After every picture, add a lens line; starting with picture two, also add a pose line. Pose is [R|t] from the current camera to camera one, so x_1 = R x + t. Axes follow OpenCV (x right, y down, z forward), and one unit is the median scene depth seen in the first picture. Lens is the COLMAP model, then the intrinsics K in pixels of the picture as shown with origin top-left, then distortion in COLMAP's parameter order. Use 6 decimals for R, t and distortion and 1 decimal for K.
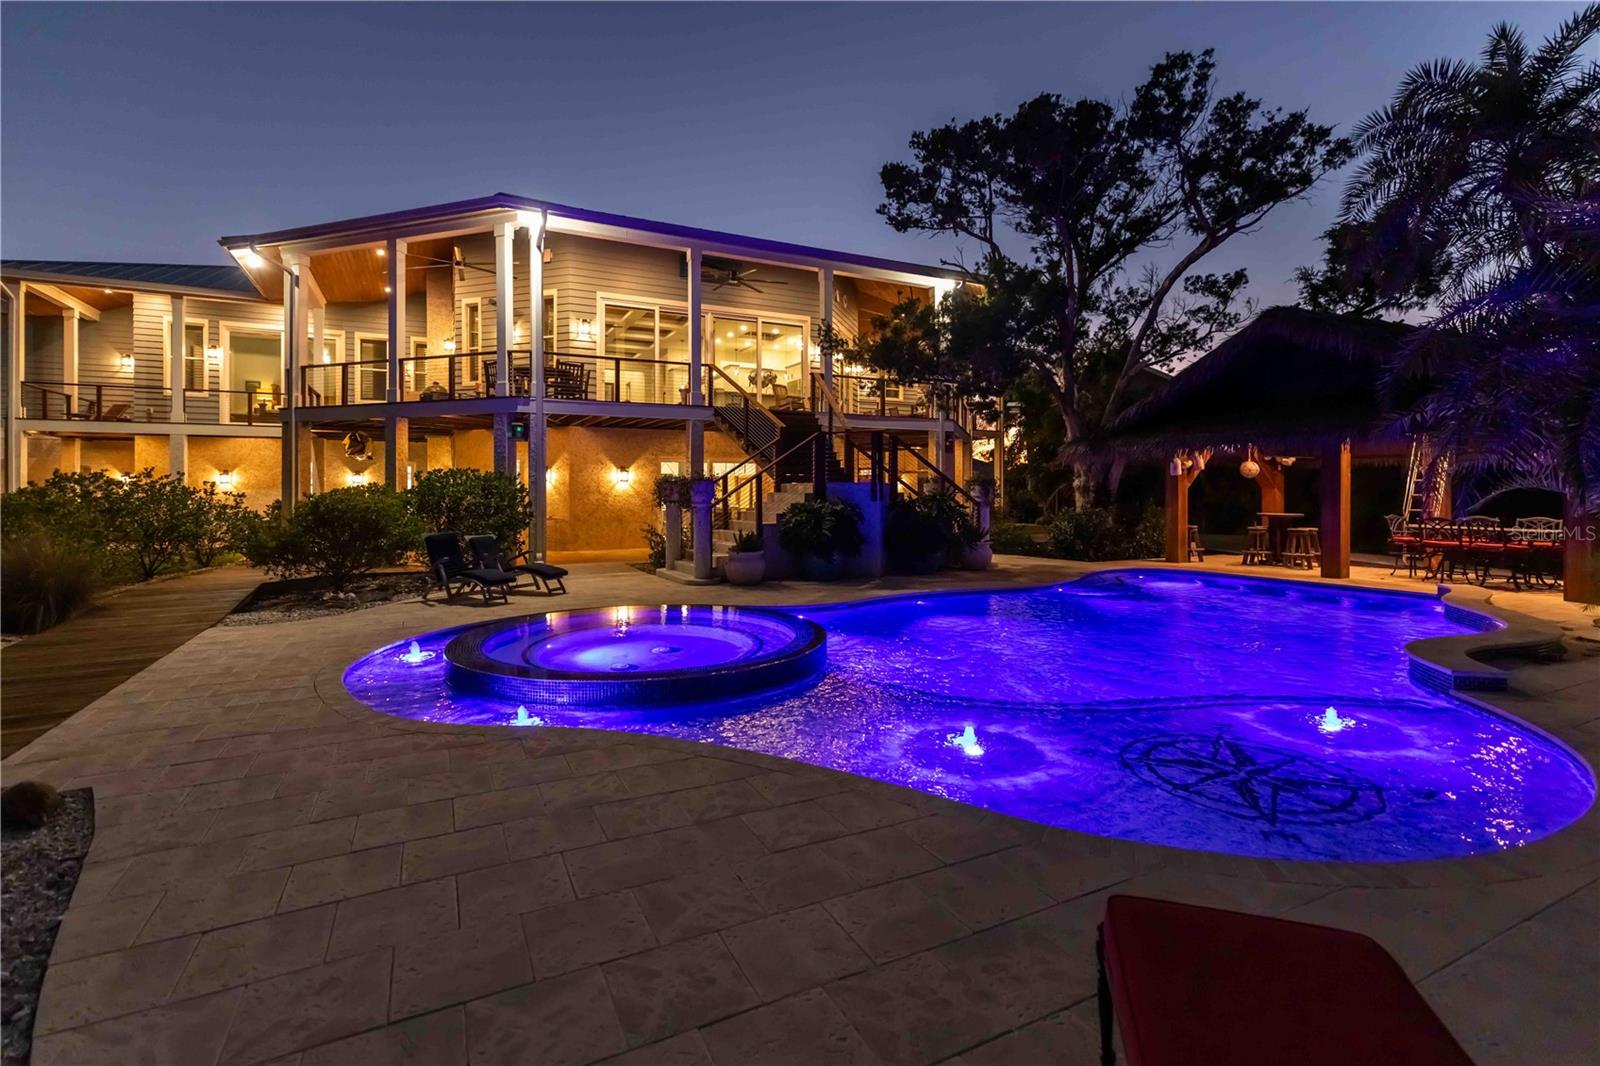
lens RADIAL K [[734.4, 0, 799.6], [0, 734.4, 496.6], [0, 0, 1]] dist [-0.001853, -0.000480]
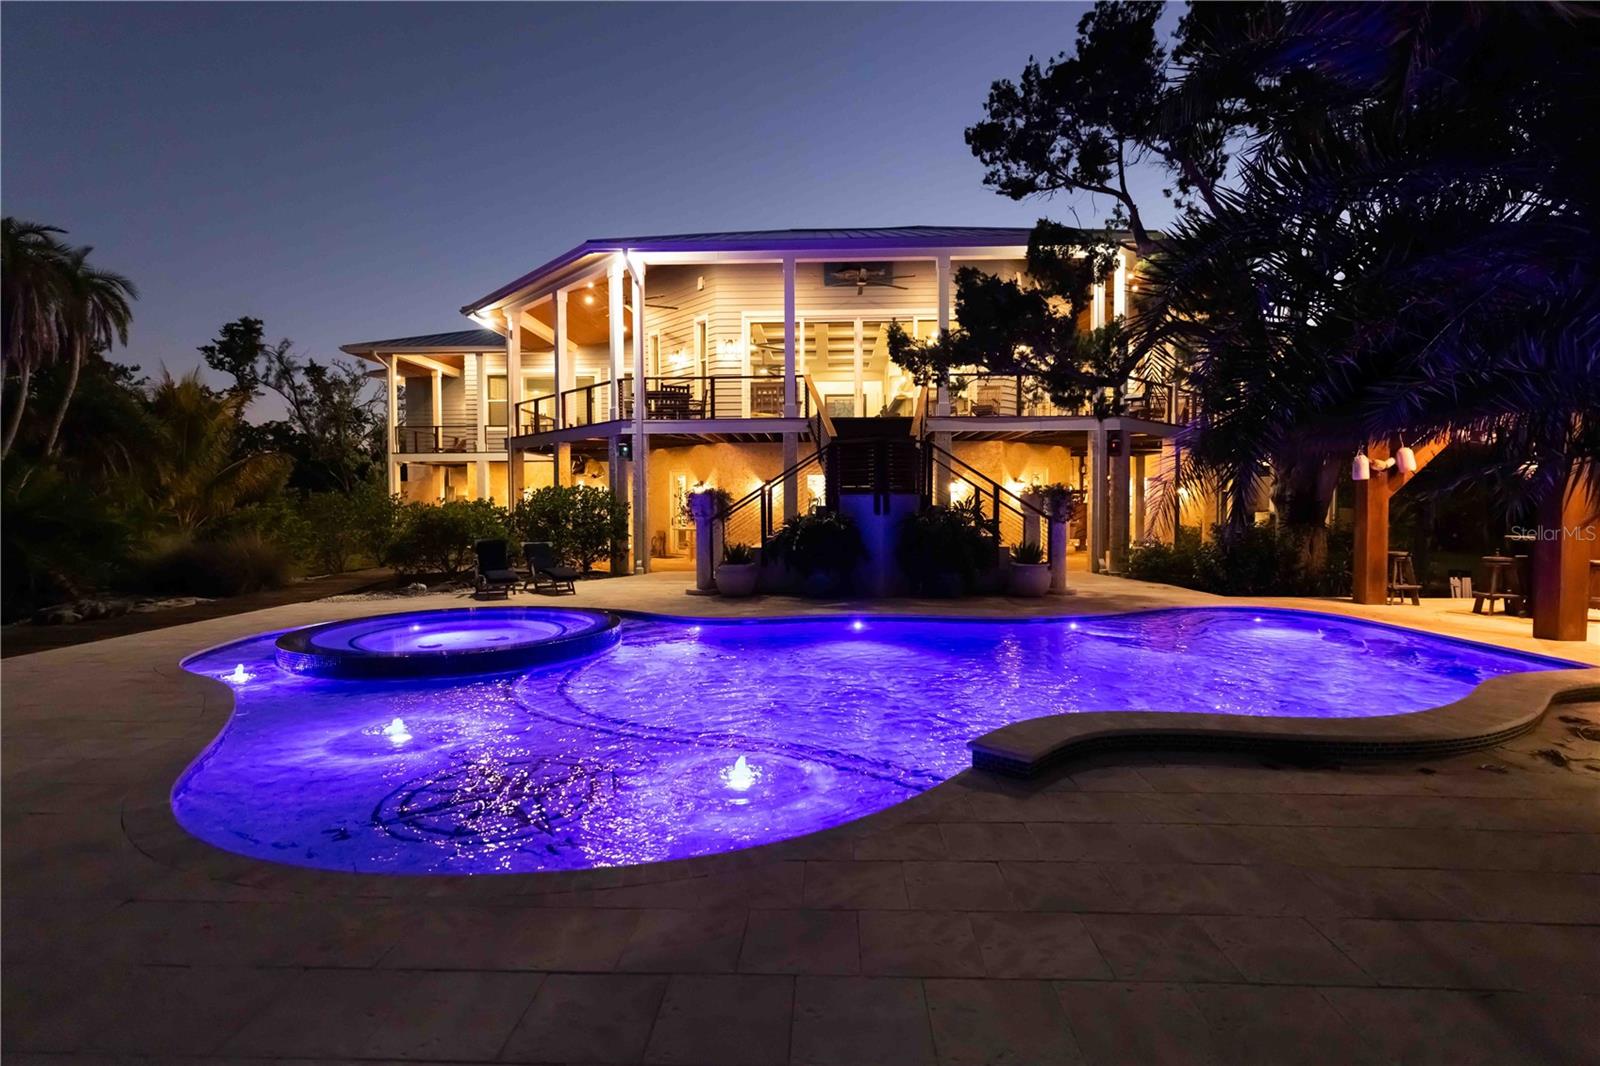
lens RADIAL K [[780.2, 0, 800.0], [0, 780.2, 533.0], [0, 0, 1]] dist [-0.000357, 0.000038]
pose [[0.872622, 0.016135, -0.488129, 0.401634], [-0.000383, 0.999476, 0.032353, -0.002249], [0.488396, -0.028045, 0.872172, 0.081854]]
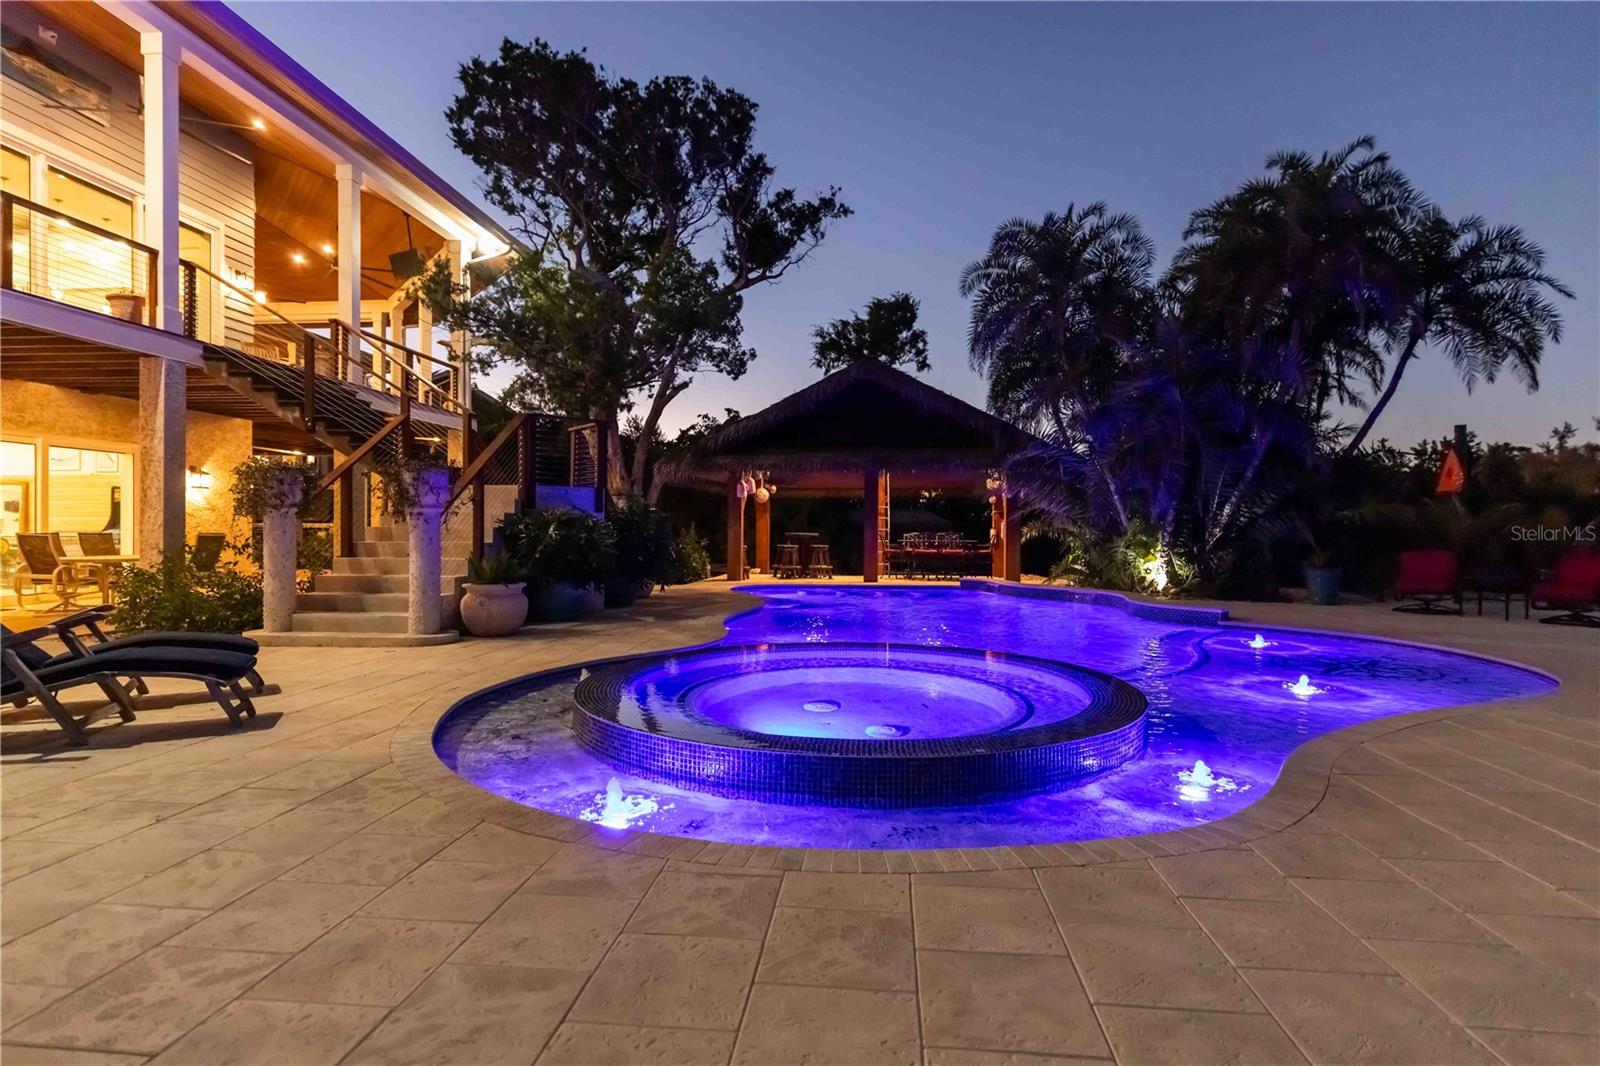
lens RADIAL K [[806.7, 0, 800.0], [0, 806.7, 533.0], [0, 0, 1]] dist [0.016646, 0.000025]
pose [[0.545308, 0.001879, 0.838234, -0.402188], [0.002172, 0.999991, -0.003654, 0.025137], [-0.838233, 0.003813, 0.545299, 0.306773]]
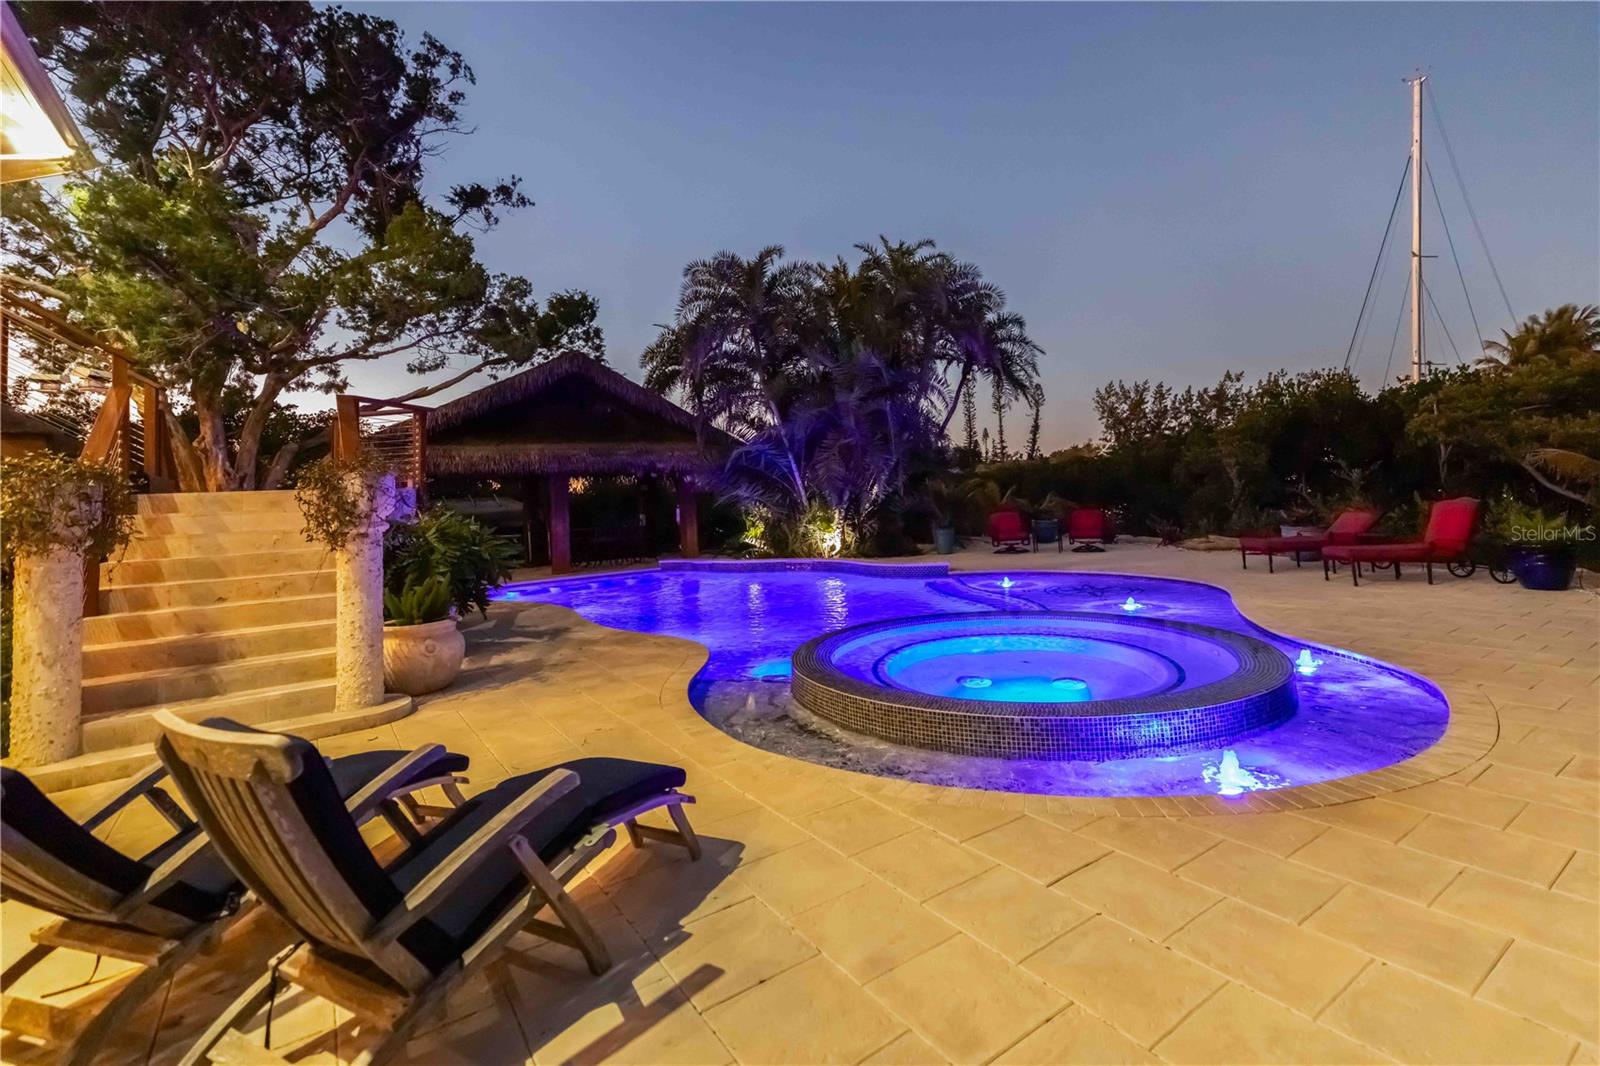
lens RADIAL K [[740.2, 0, 801.7], [0, 740.2, 442.1], [0, 0, 1]] dist [0.000225, 0.000034]
pose [[-0.130391, 0.082618, 0.988014, -0.466150], [0.056835, 0.995506, -0.075743, 0.004495], [-0.989832, 0.046278, -0.134501, 0.645547]]
